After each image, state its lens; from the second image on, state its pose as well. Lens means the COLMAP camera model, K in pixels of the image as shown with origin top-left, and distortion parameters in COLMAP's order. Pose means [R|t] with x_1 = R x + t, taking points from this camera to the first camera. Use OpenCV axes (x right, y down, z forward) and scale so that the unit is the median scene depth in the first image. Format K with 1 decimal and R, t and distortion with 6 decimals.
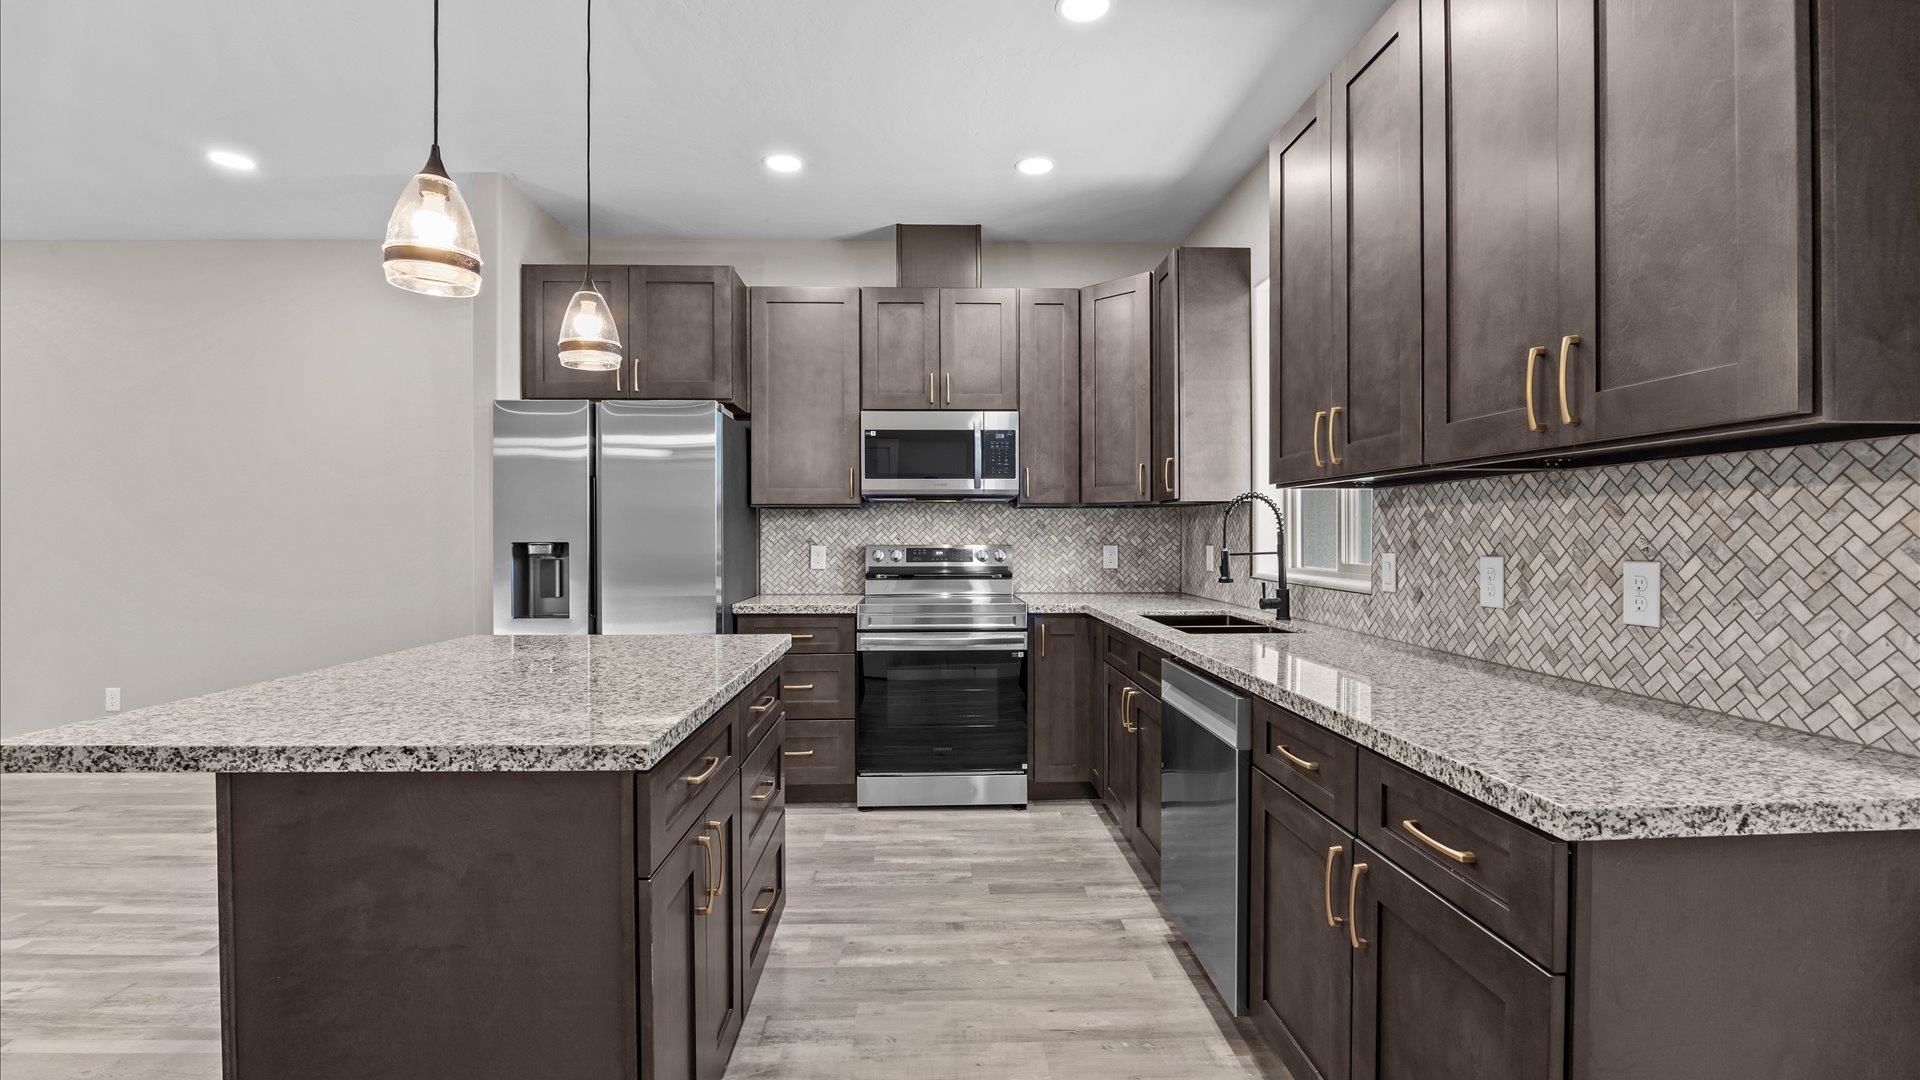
lens RADIAL K [[815.2, 0, 952.0], [0, 815.2, 539.7], [0, 0, 1]] dist [-0.020230, 0.001420]
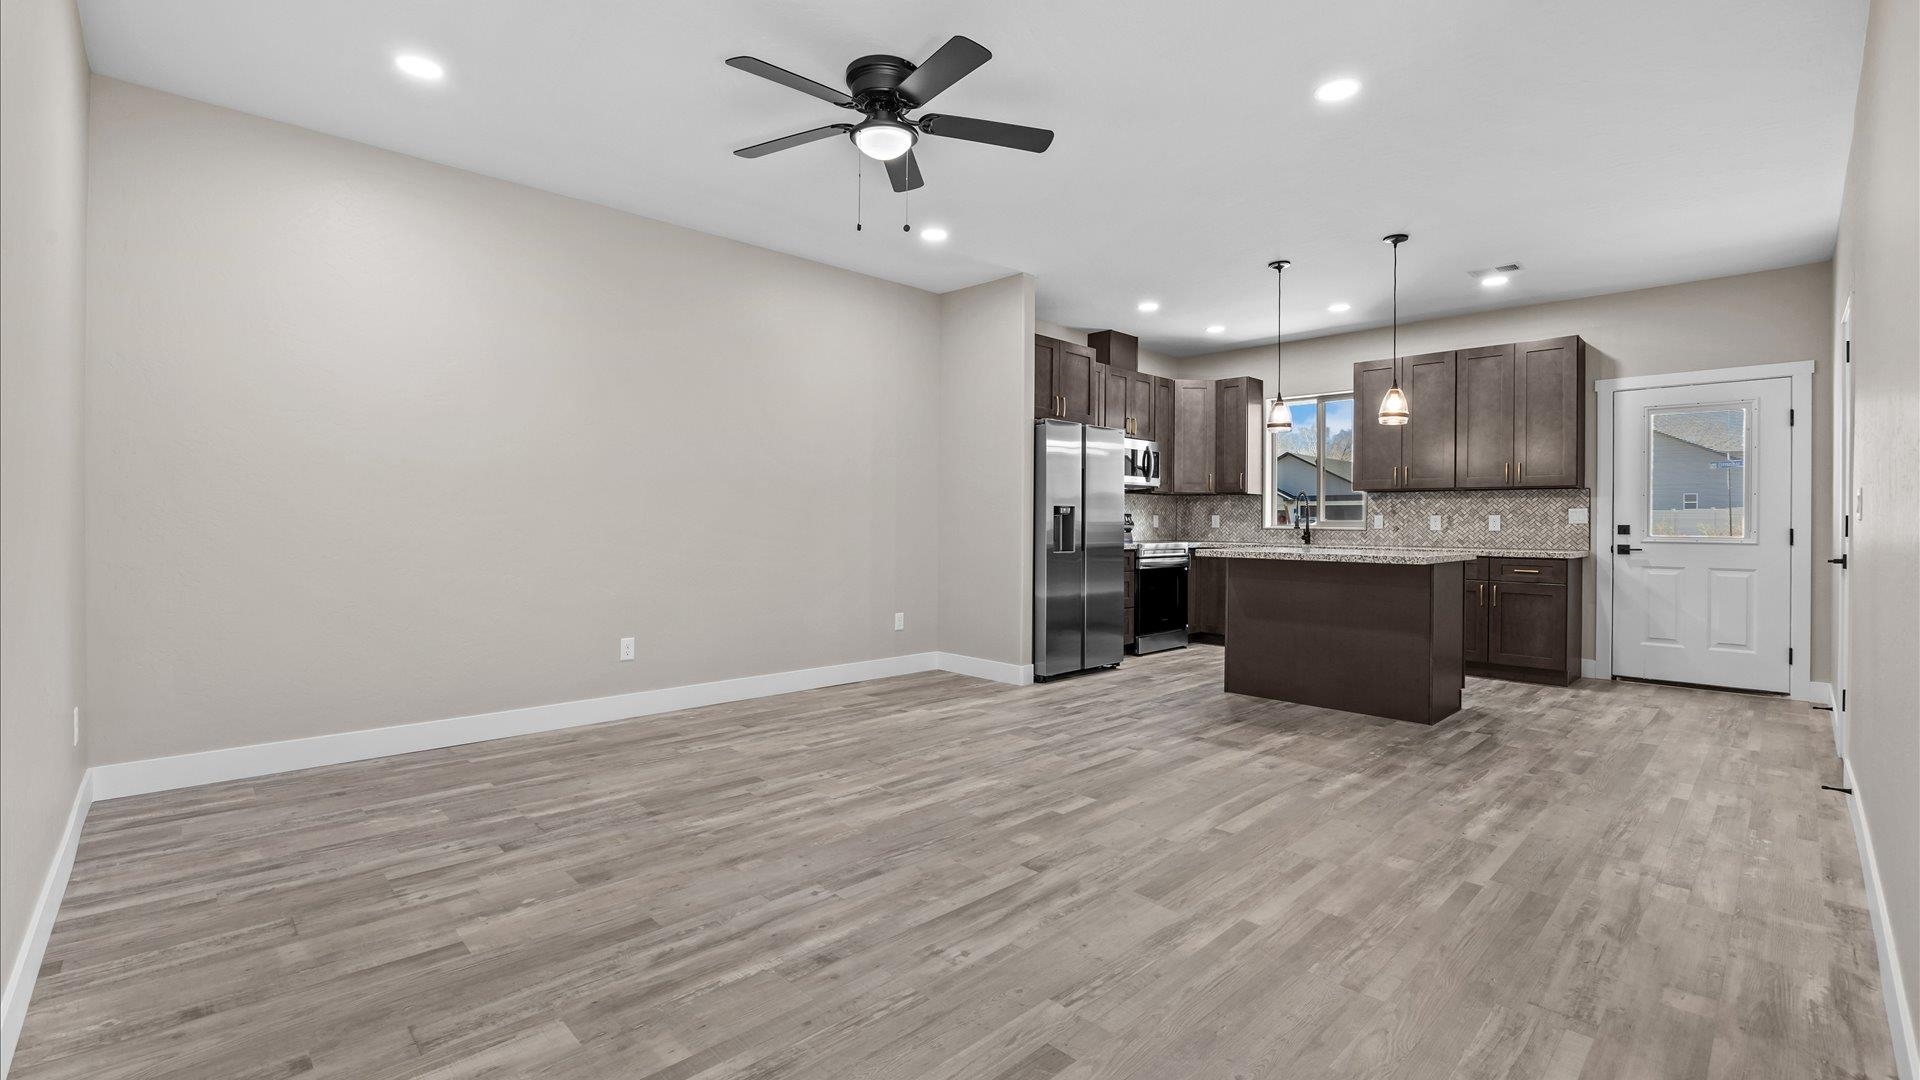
lens RADIAL K [[815.2, 0, 973.7], [0, 815.2, 528.8], [0, 0, 1]] dist [-0.020230, 0.001420]
pose [[0.740216, 0.003008, 0.672362, -1.763645], [-0.005711, 0.999982, 0.001814, 0.048626], [-0.672345, -0.005183, 0.740220, -0.109150]]
